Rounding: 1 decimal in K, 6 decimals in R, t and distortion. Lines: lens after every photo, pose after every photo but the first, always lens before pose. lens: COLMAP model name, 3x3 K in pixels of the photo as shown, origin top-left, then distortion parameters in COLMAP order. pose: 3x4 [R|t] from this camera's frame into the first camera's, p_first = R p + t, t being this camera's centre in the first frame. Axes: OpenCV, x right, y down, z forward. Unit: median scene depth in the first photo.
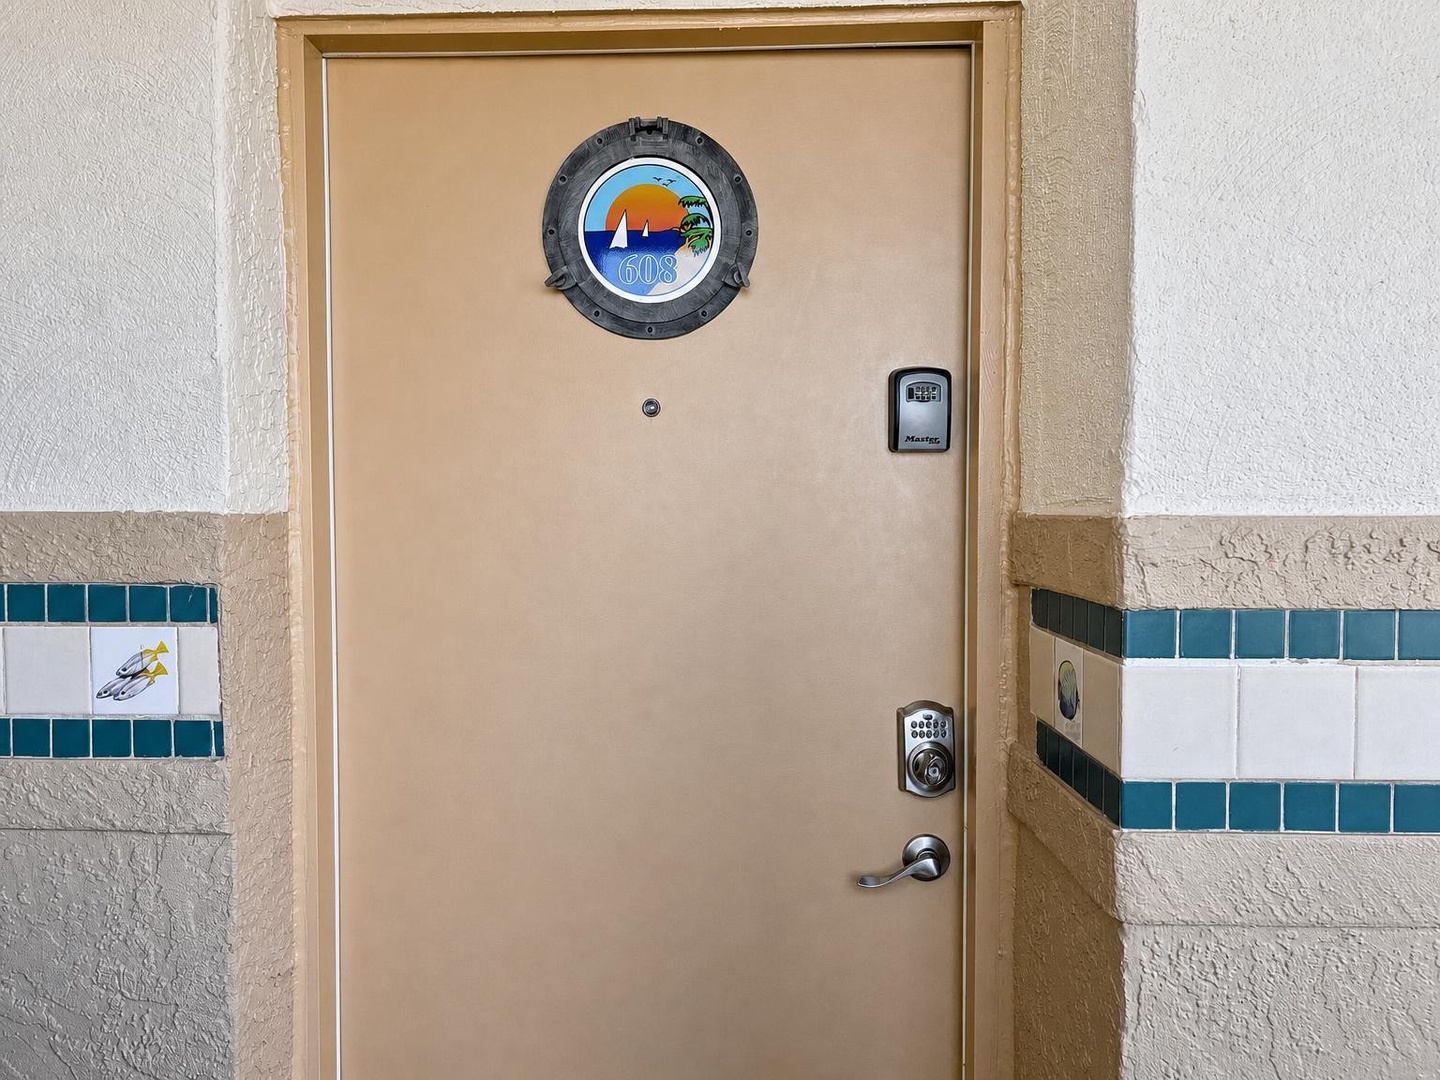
lens RADIAL K [[1093.4, 0, 713.8], [0, 1093.4, 543.5], [0, 0, 1]] dist [0.063713, -0.078342]
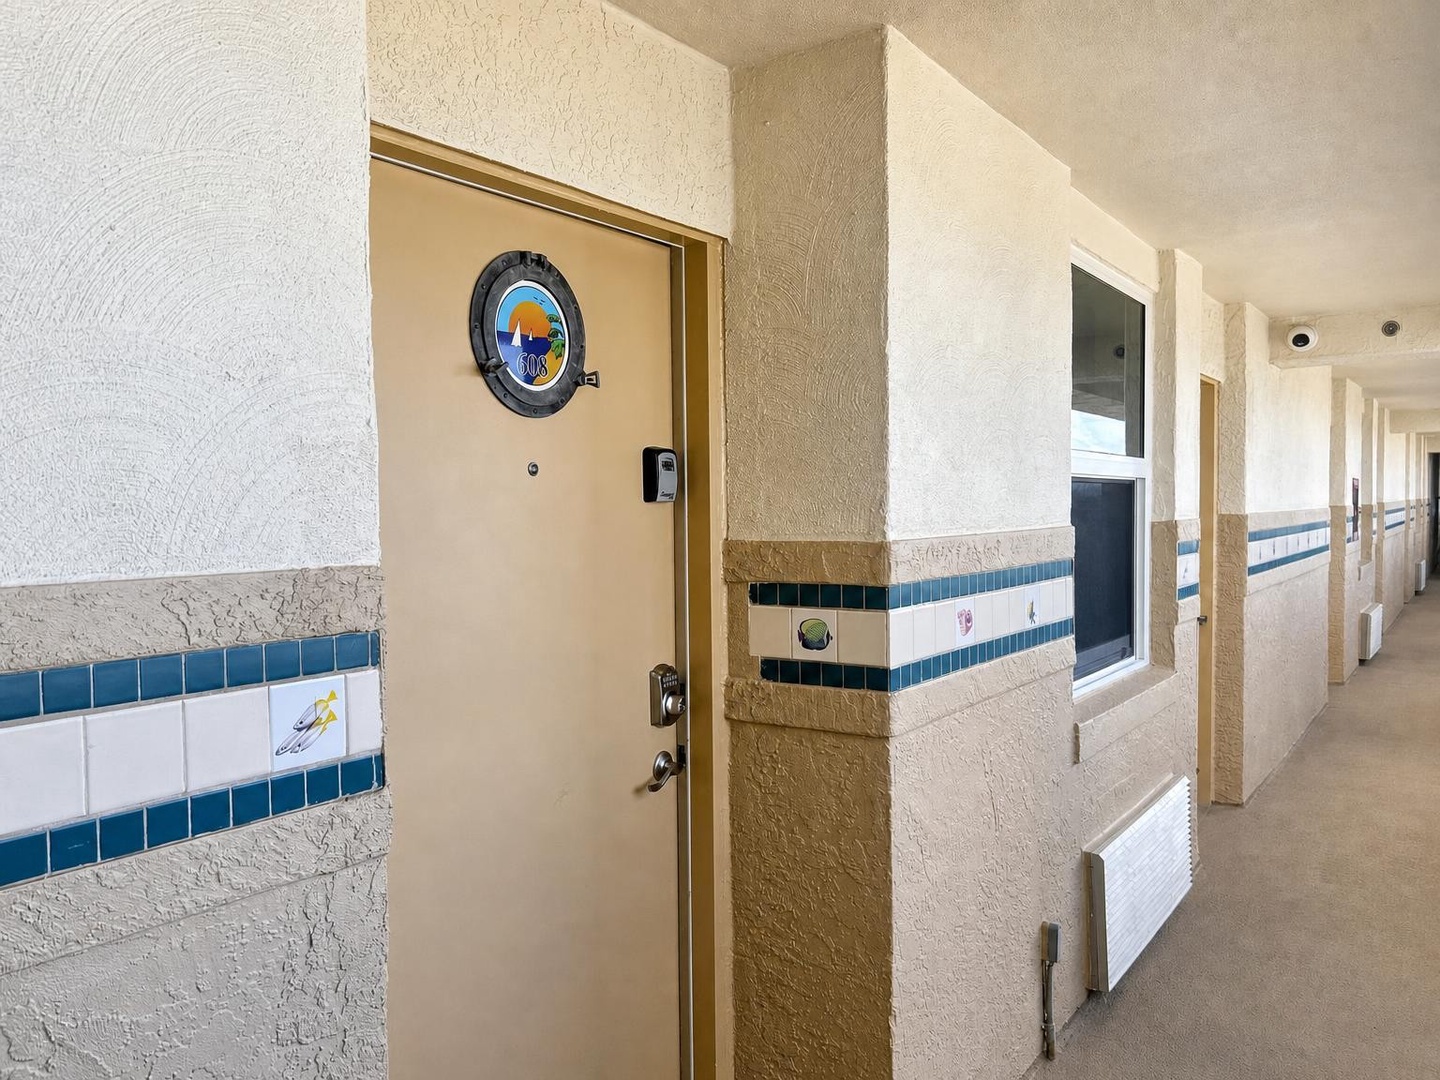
lens RADIAL K [[1093.4, 0, 713.8], [0, 1093.4, 543.5], [0, 0, 1]] dist [0.063713, -0.078342]
pose [[0.534576, -0.038080, 0.844262, -1.186237], [0.040199, 0.998999, 0.019606, -0.057316], [-0.844164, 0.023457, 0.535572, 0.121864]]
